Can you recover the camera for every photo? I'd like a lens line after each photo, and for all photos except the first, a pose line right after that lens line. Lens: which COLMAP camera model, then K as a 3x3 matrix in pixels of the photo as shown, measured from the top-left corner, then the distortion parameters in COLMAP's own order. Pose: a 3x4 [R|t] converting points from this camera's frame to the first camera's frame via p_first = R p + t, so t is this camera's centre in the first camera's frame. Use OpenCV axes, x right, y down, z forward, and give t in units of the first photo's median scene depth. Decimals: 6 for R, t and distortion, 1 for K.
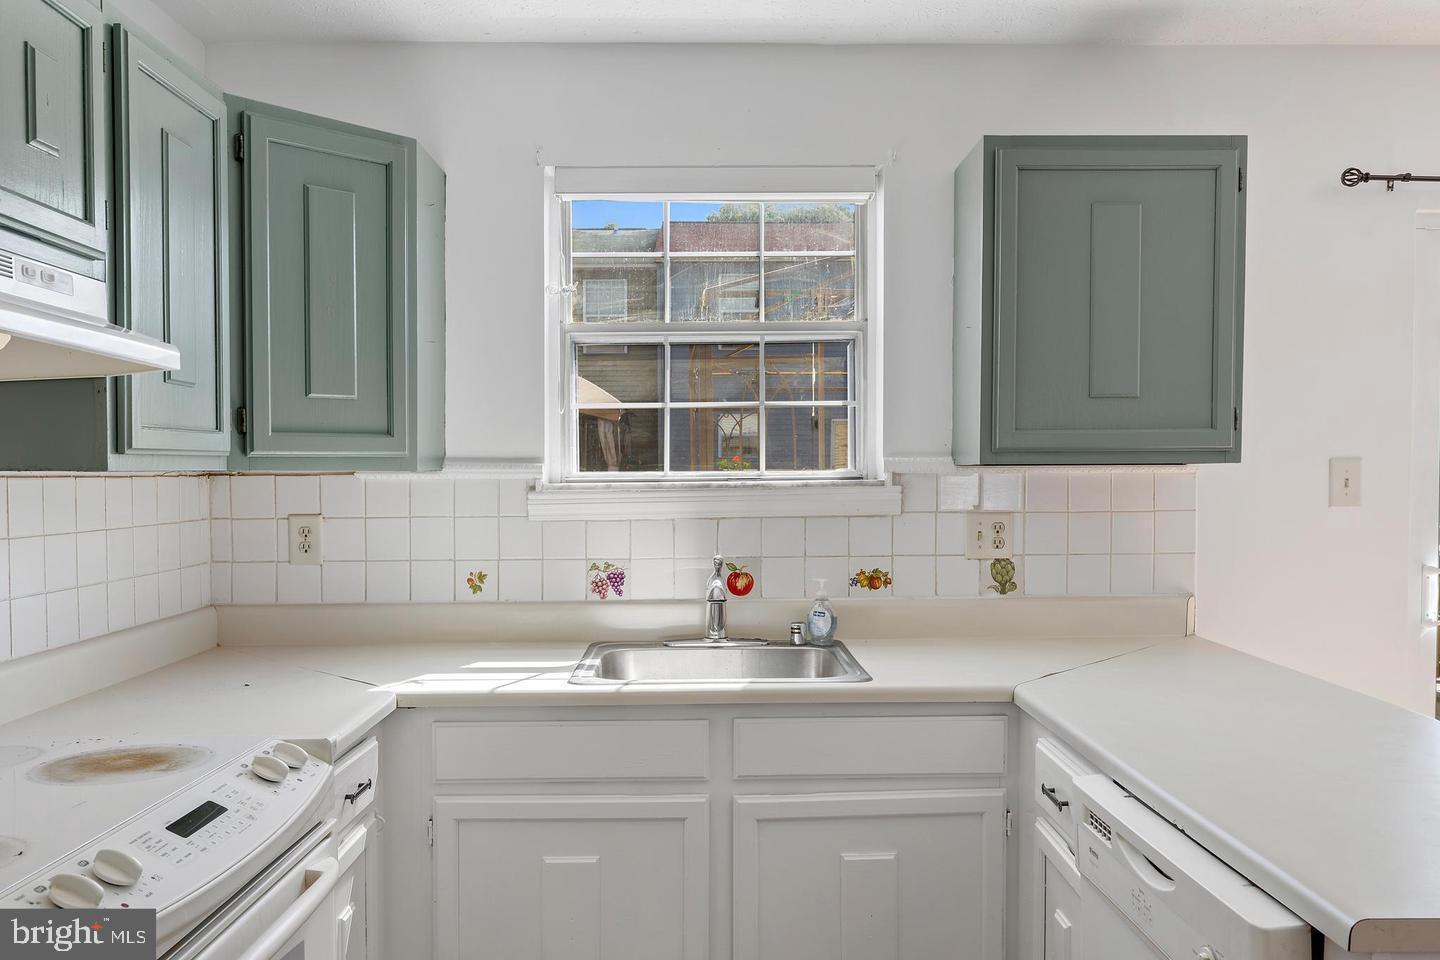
lens RADIAL K [[1153.2, 0, 717.4], [0, 1153.2, 508.7], [0, 0, 1]] dist [0.017705, -0.022037]
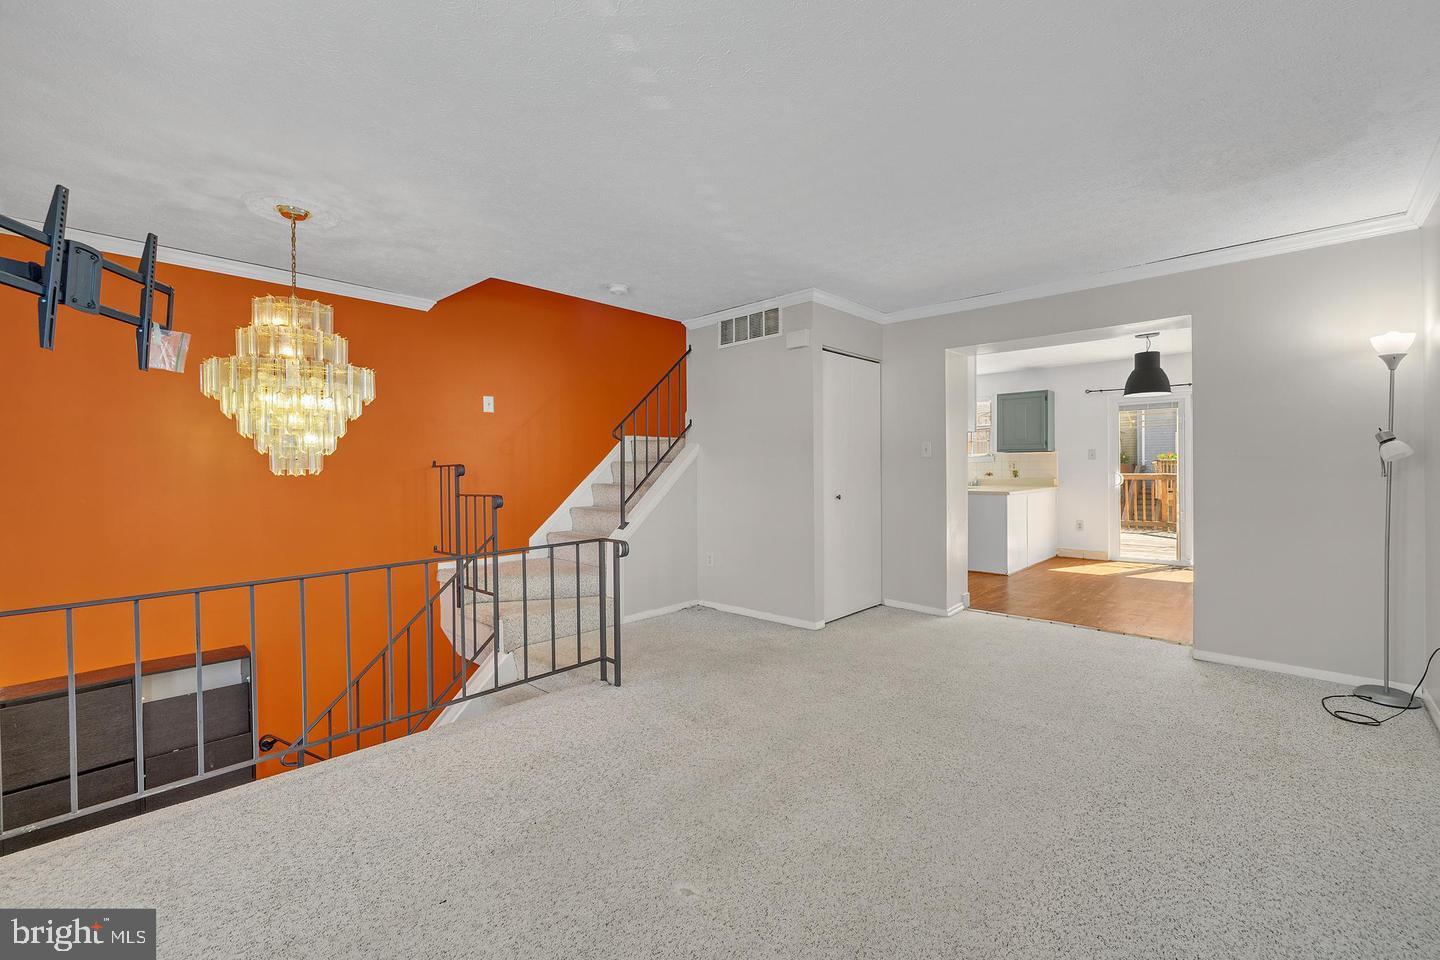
lens RADIAL K [[615.2, 0, 721.5], [0, 615.2, 471.7], [0, 0, 1]] dist [-0.006602, -0.000092]
pose [[0.752181, 0.006369, -0.658926, 1.140457], [-0.019835, 0.999719, -0.012980, 0.118274], [0.658658, 0.022833, 0.752096, -2.039825]]
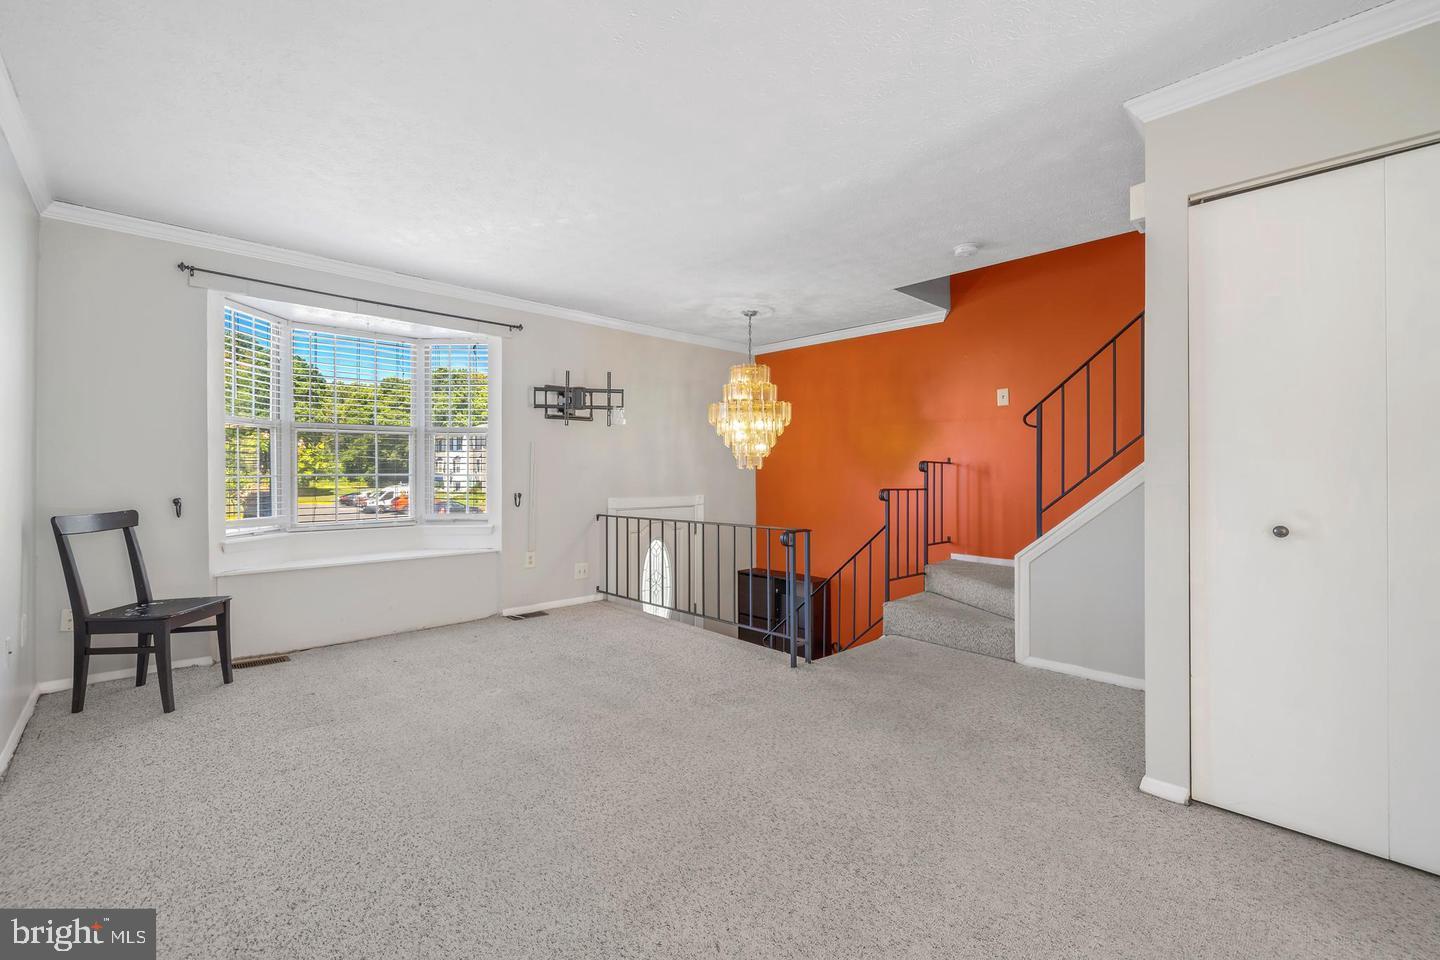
lens RADIAL K [[615.2, 0, 706.5], [0, 615.2, 477.4], [0, 0, 1]] dist [-0.006602, -0.000092]
pose [[-0.718597, 0.013672, -0.695292, 1.213293], [-0.017218, 0.999150, 0.037442, 0.085086], [0.695214, 0.038877, -0.717751, -0.563804]]
